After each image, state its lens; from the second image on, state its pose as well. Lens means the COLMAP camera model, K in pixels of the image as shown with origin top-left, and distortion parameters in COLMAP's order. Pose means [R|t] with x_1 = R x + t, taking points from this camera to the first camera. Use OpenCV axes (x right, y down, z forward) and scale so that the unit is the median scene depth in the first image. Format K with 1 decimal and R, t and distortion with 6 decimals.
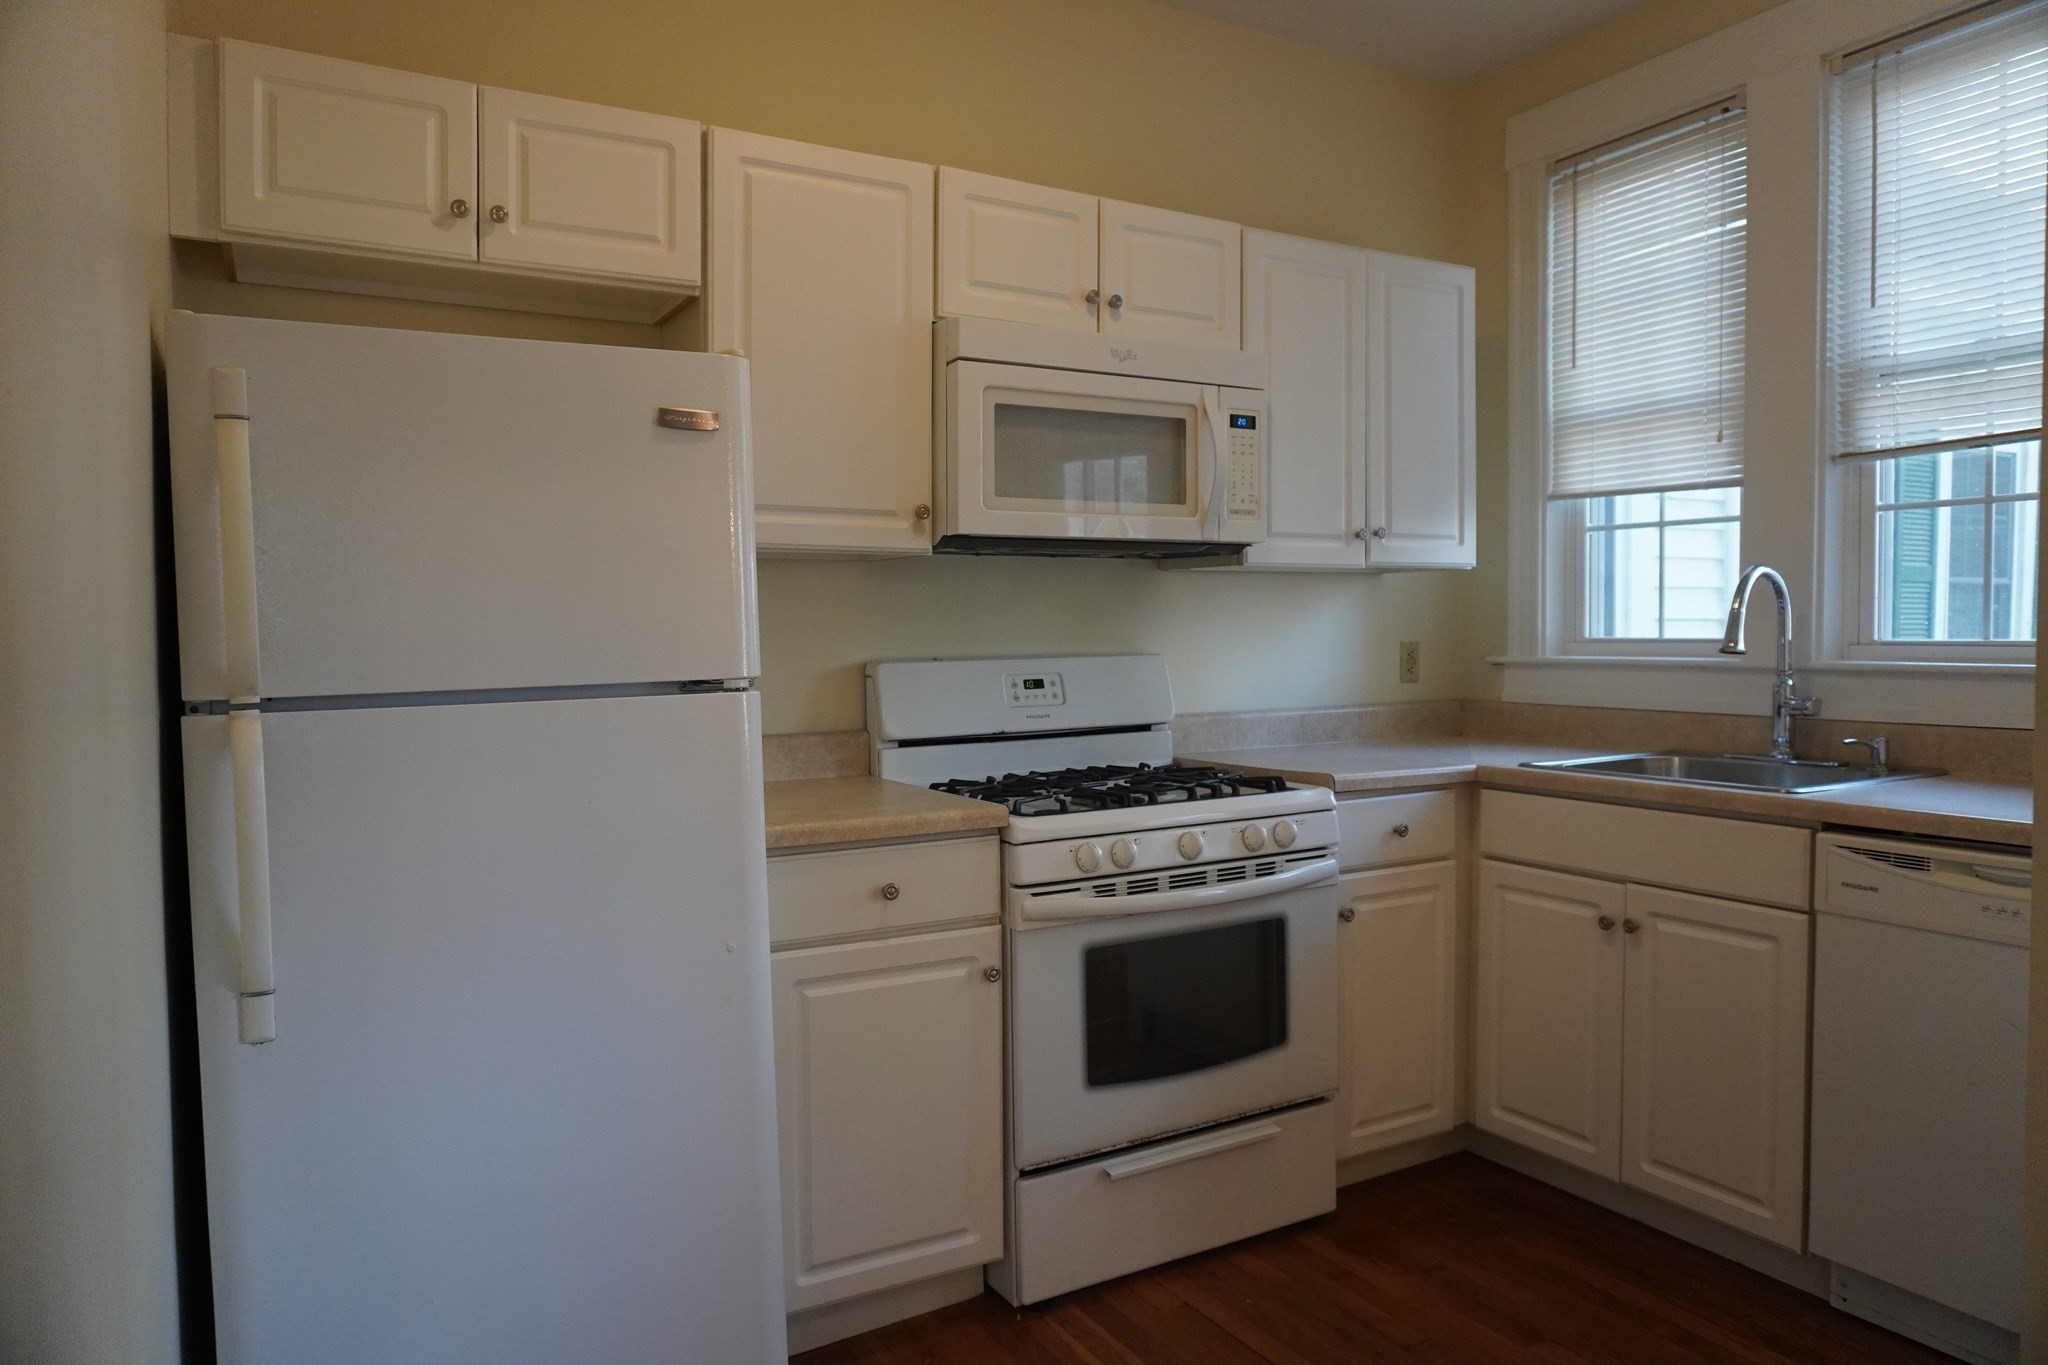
lens RADIAL K [[1369.3, 0, 1030.3], [0, 1369.3, 687.7], [0, 0, 1]] dist [-0.043885, 0.028910]
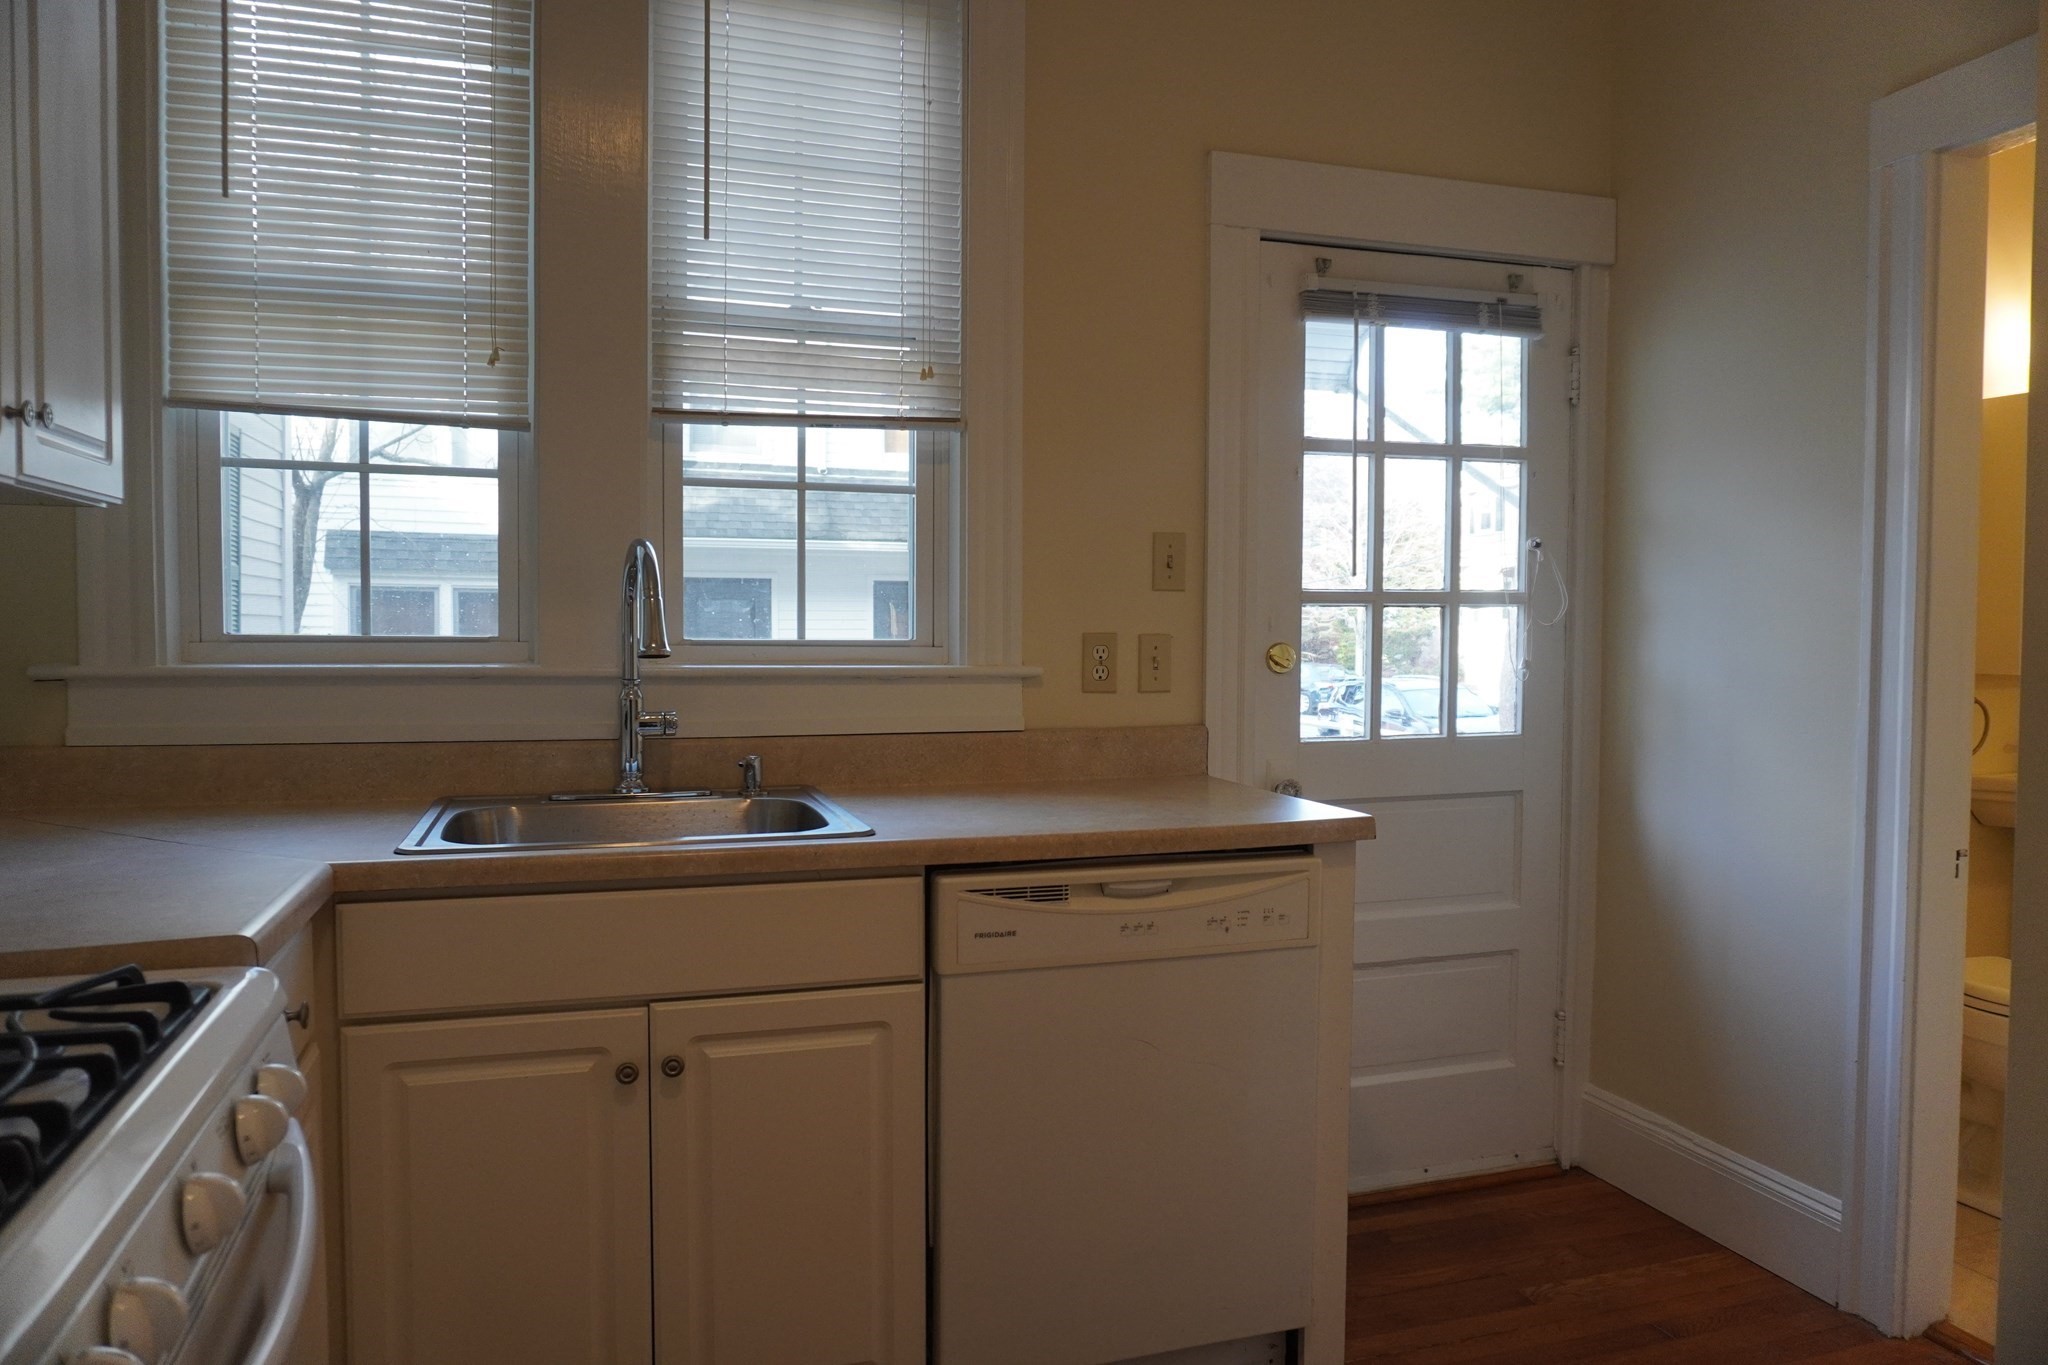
lens RADIAL K [[1369.3, 0, 1026.3], [0, 1369.3, 671.9], [0, 0, 1]] dist [-0.043885, 0.028910]
pose [[0.180966, -0.028212, 0.983085, -0.168483], [0.030457, 0.999270, 0.023070, -0.027503], [-0.983018, 0.025767, 0.181693, 0.636678]]
